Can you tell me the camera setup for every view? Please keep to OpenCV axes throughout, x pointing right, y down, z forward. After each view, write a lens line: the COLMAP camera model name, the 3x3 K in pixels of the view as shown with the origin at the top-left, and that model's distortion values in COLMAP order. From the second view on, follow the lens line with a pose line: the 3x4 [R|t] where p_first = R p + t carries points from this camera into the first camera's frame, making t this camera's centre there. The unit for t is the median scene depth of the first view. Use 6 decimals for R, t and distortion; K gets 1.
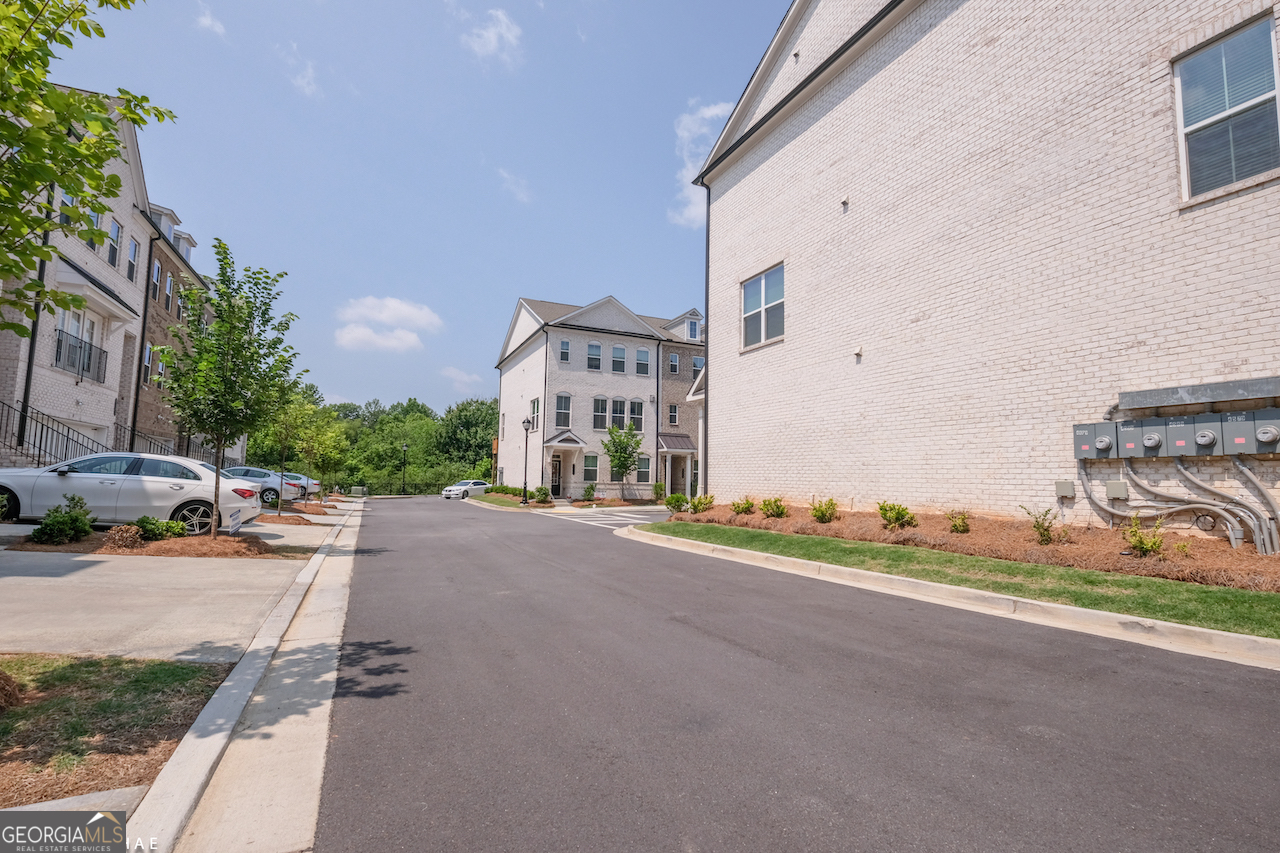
lens RADIAL K [[588.5, 0, 640.5], [0, 588.5, 427.4], [0, 0, 1]] dist [0.001525, -0.000420]
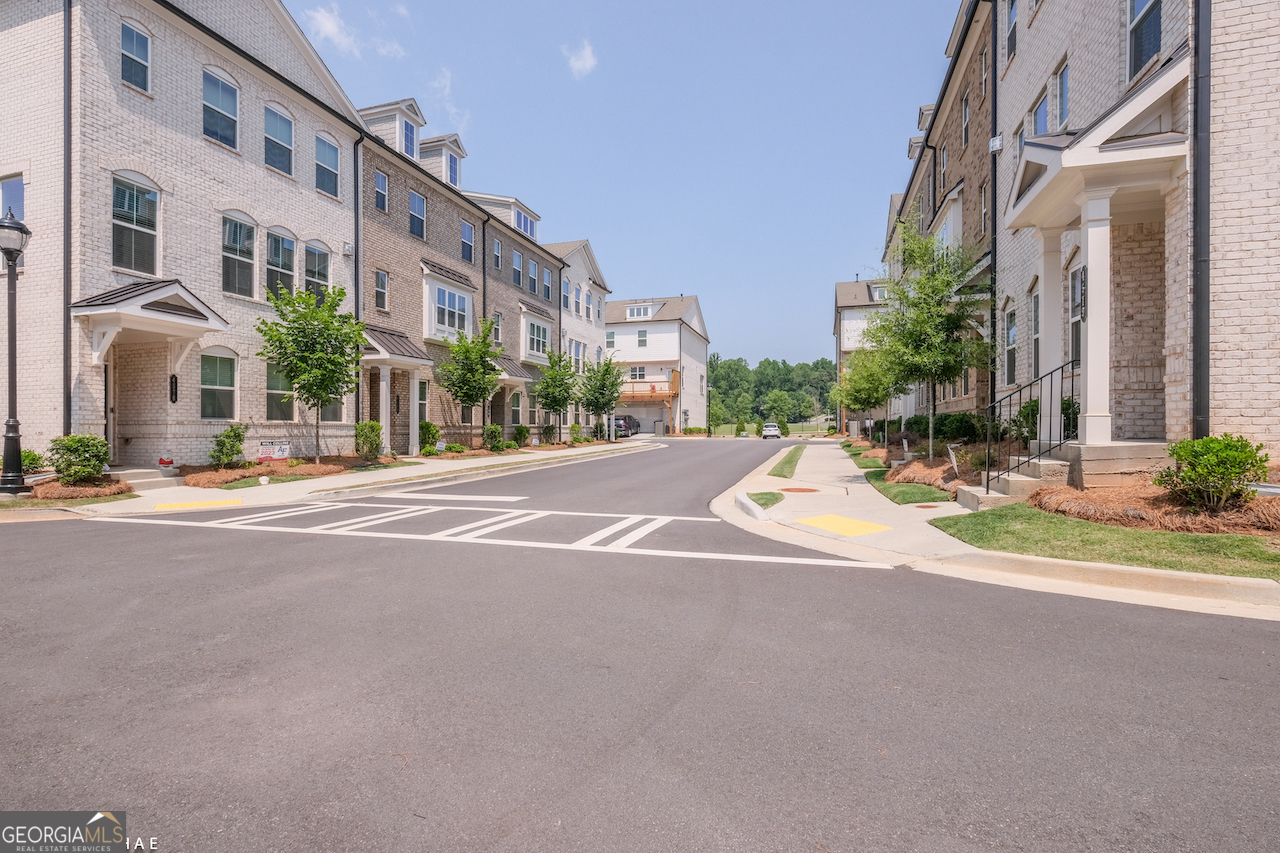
lens RADIAL K [[588.5, 0, 635.1], [0, 588.5, 425.5], [0, 0, 1]] dist [0.001525, -0.000420]
pose [[0.679450, -0.014784, 0.733573, -0.188577], [-0.053576, 0.996128, 0.069698, 0.051766], [-0.731763, -0.086659, 0.676028, 0.515021]]
